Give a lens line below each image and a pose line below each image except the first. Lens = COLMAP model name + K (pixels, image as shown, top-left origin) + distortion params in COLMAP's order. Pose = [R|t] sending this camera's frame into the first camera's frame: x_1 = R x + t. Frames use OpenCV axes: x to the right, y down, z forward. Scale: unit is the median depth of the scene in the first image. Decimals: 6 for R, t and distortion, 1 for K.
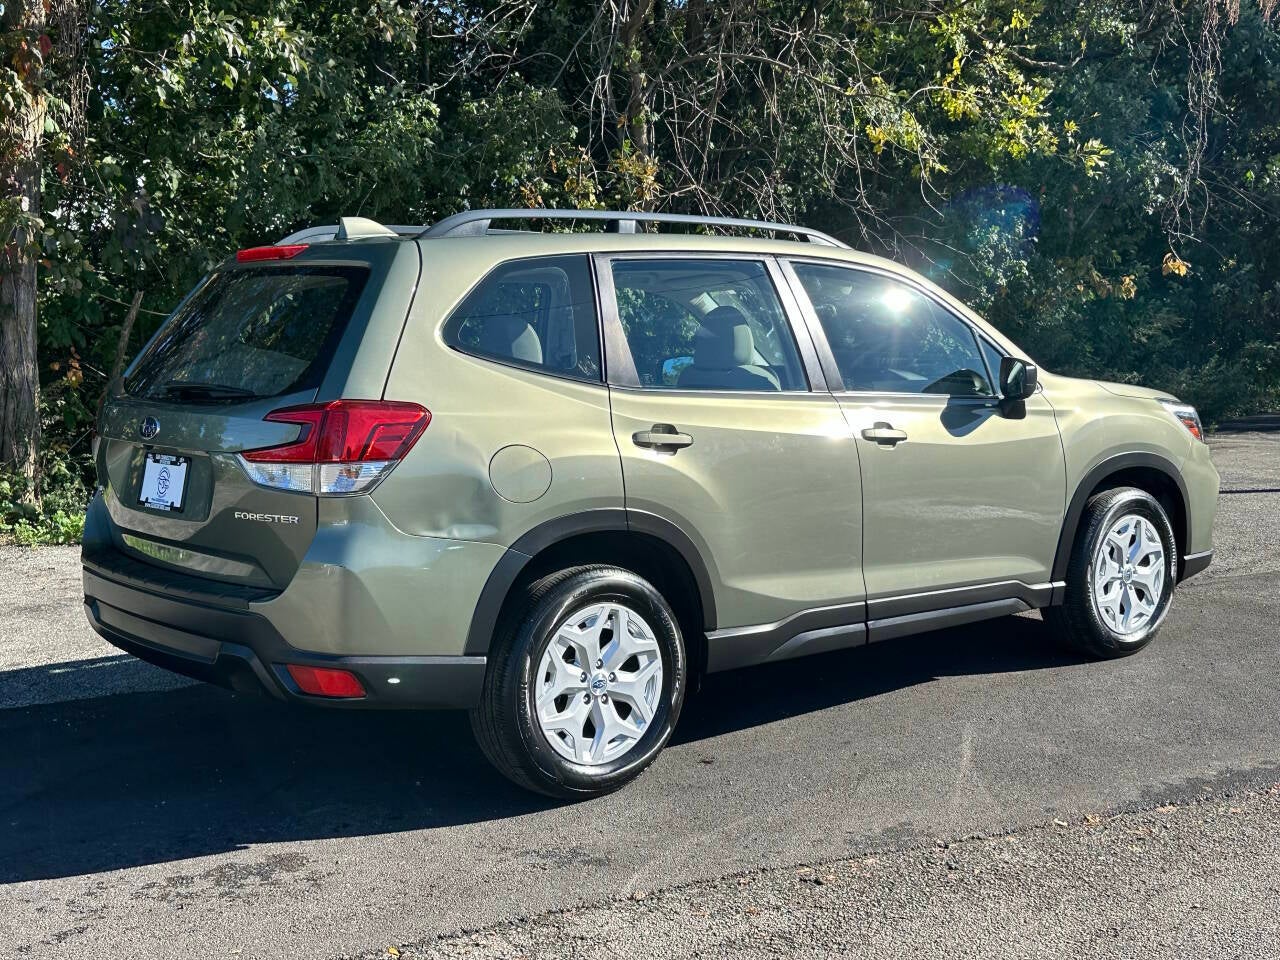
lens RADIAL K [[1547.1, 0, 639.1], [0, 1547.1, 506.2], [0, 0, 1]] dist [0.205306, -0.507347]
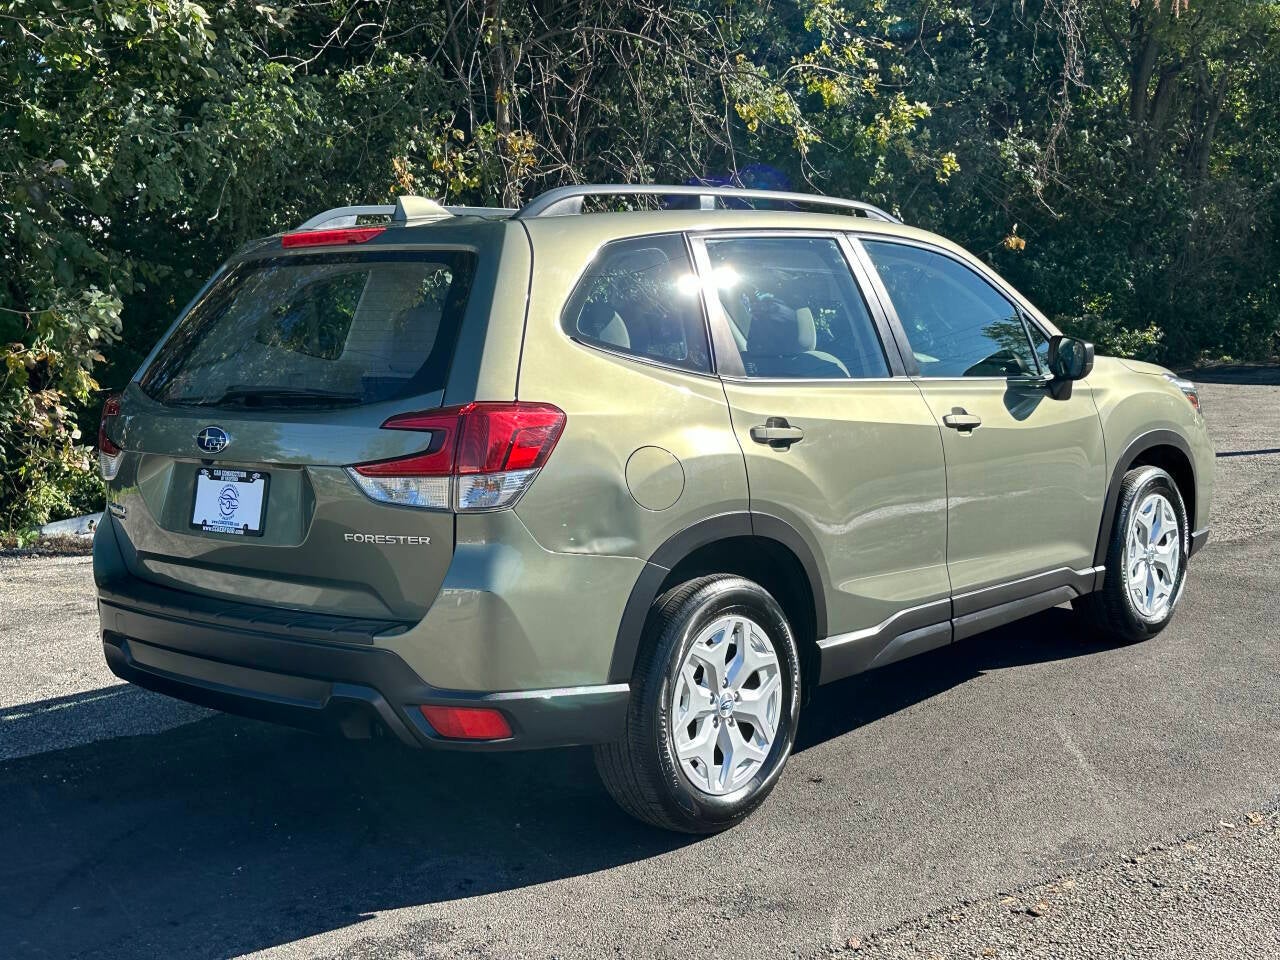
lens RADIAL K [[1547.1, 0, 639.1], [0, 1547.1, 506.2], [0, 0, 1]] dist [0.205306, -0.507347]
pose [[0.988072, -0.038487, 0.149105, -0.205265], [0.036996, 0.999234, 0.012760, -0.015358], [-0.149481, -0.007091, 0.988739, 0.105286]]
